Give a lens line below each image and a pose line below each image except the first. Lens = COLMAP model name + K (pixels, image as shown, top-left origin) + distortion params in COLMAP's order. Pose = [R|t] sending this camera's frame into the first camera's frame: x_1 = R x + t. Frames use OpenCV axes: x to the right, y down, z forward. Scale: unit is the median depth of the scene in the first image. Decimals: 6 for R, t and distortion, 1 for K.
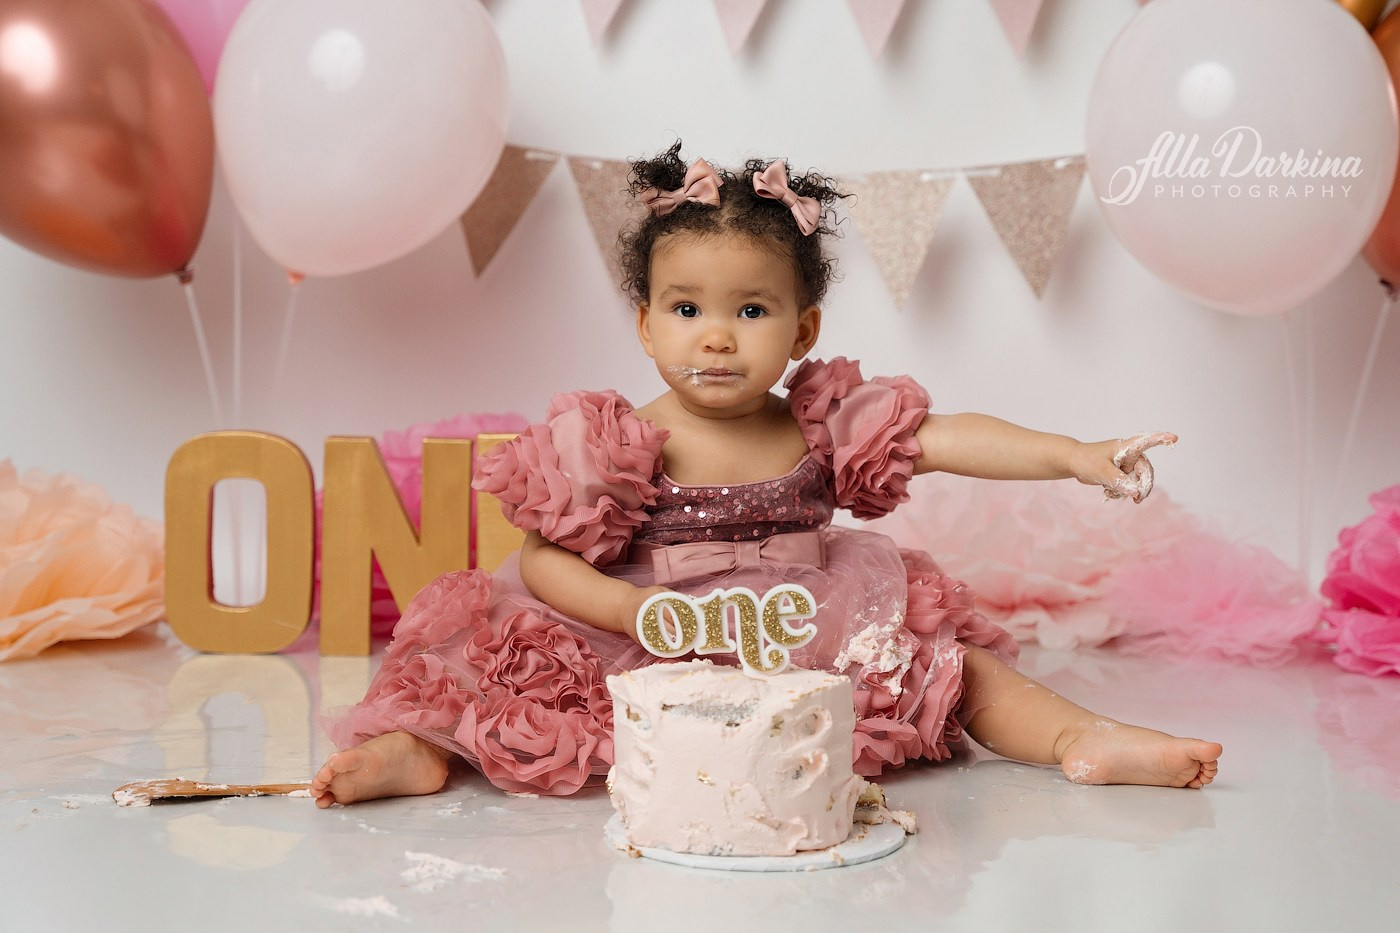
lens RADIAL K [[2432.1, 0, 750.7], [0, 2432.1, 469.9], [0, 0, 1]] dist [0.028225, 0.000000]
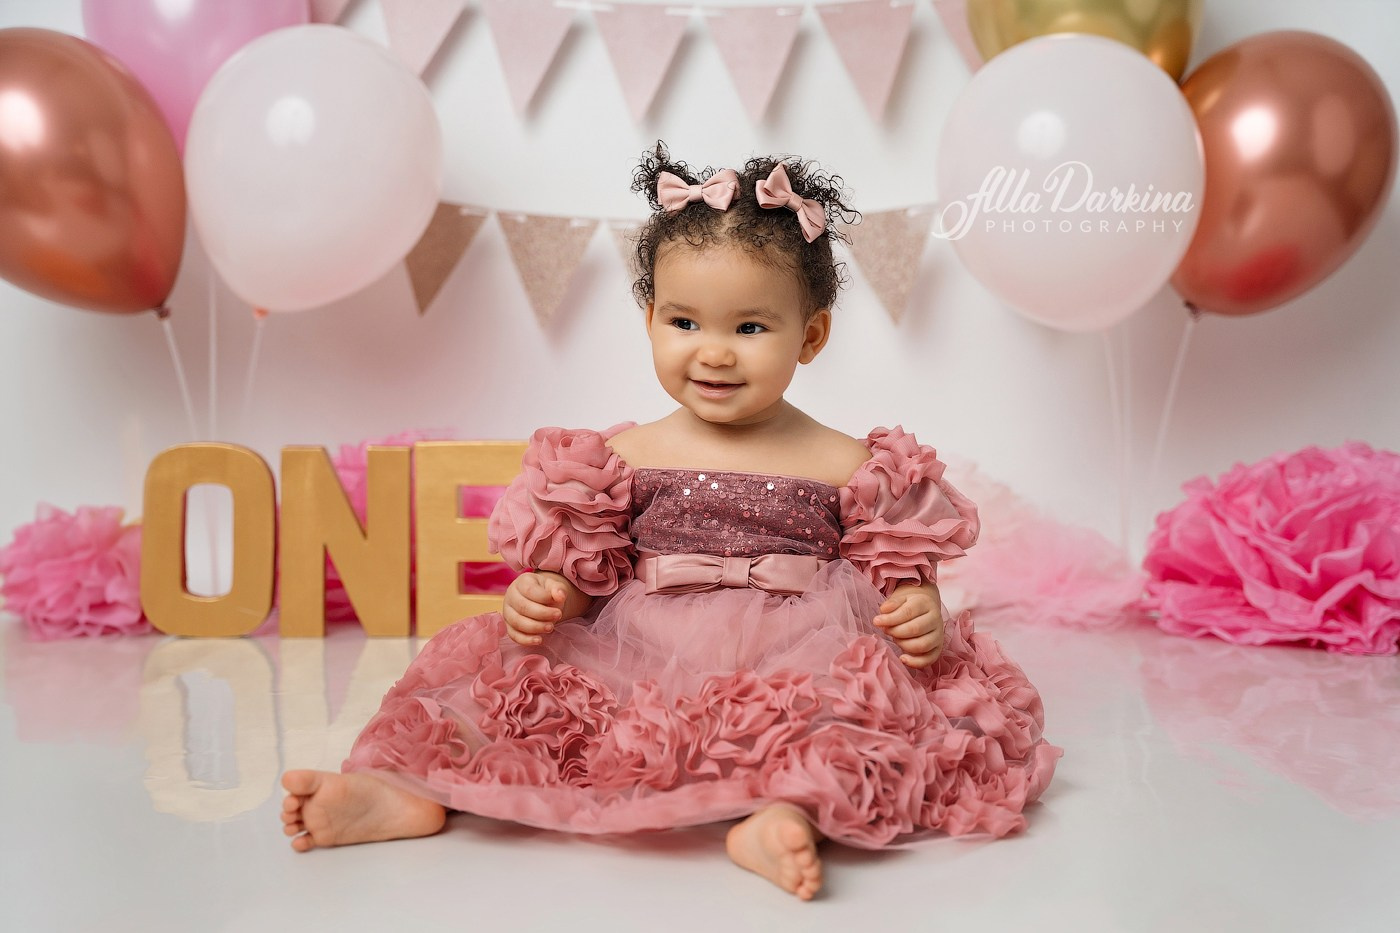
lens RADIAL K [[1822.4, 0, 728.3], [0, 1822.4, 463.5], [0, 0, 1]] dist [0.001917, 0.000000]
pose [[0.999267, -0.016350, 0.034610, 0.005195], [0.017027, 0.999668, -0.019363, 0.013934], [-0.034282, 0.019938, 0.999213, 0.130986]]
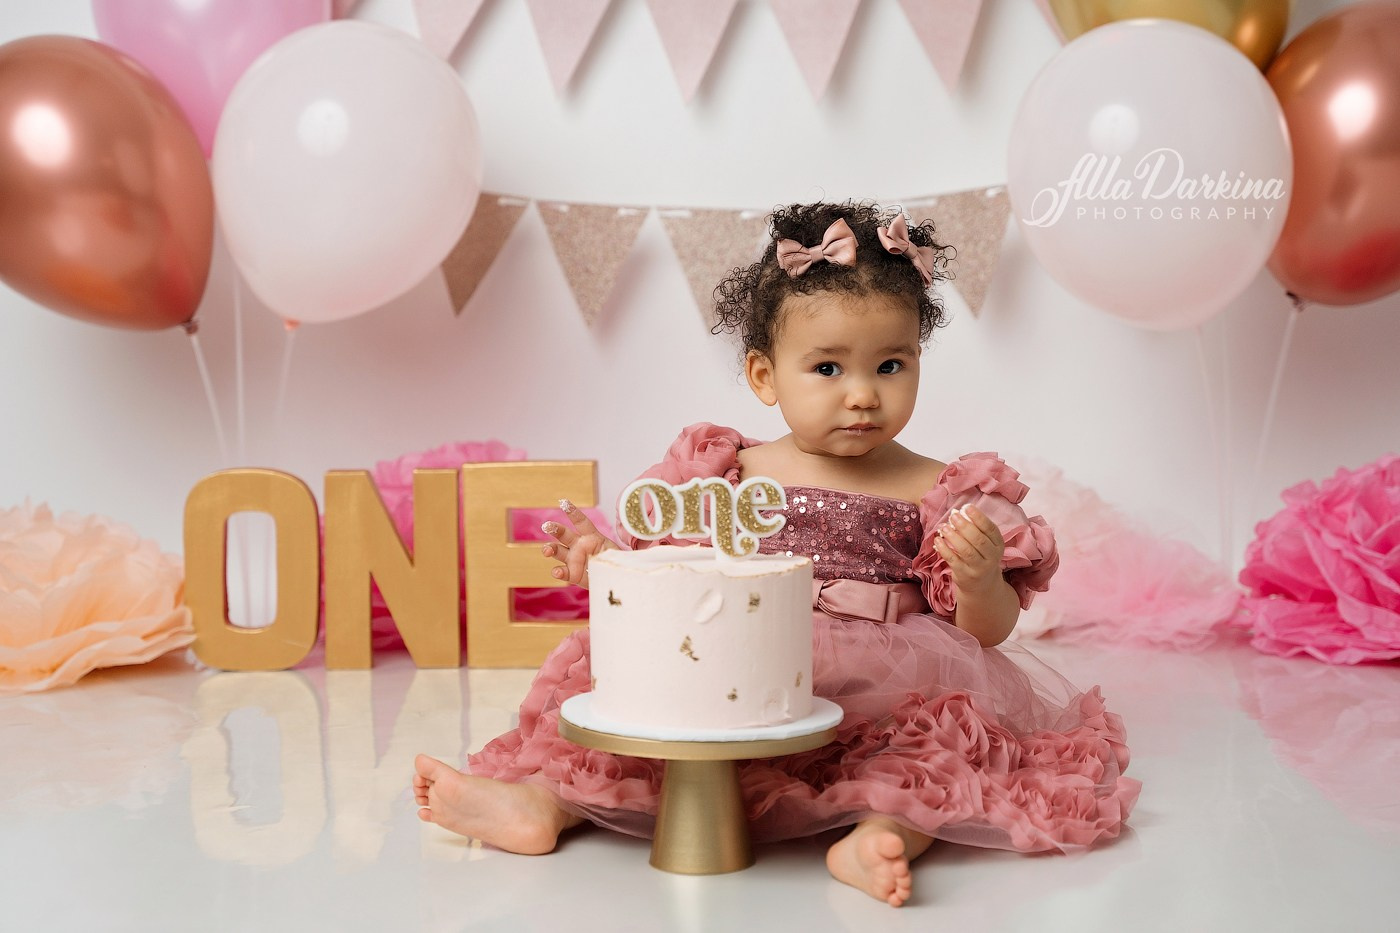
lens RADIAL K [[2424.9, 0, 705.5], [0, 2424.9, 470.3], [0, 0, 1]] dist [0.023985, 0.000000]
pose [[0.999347, -0.033975, -0.012263, 0.010241], [0.034010, 0.999418, 0.002624, -0.010621], [0.012167, -0.003040, 0.999921, -0.090892]]
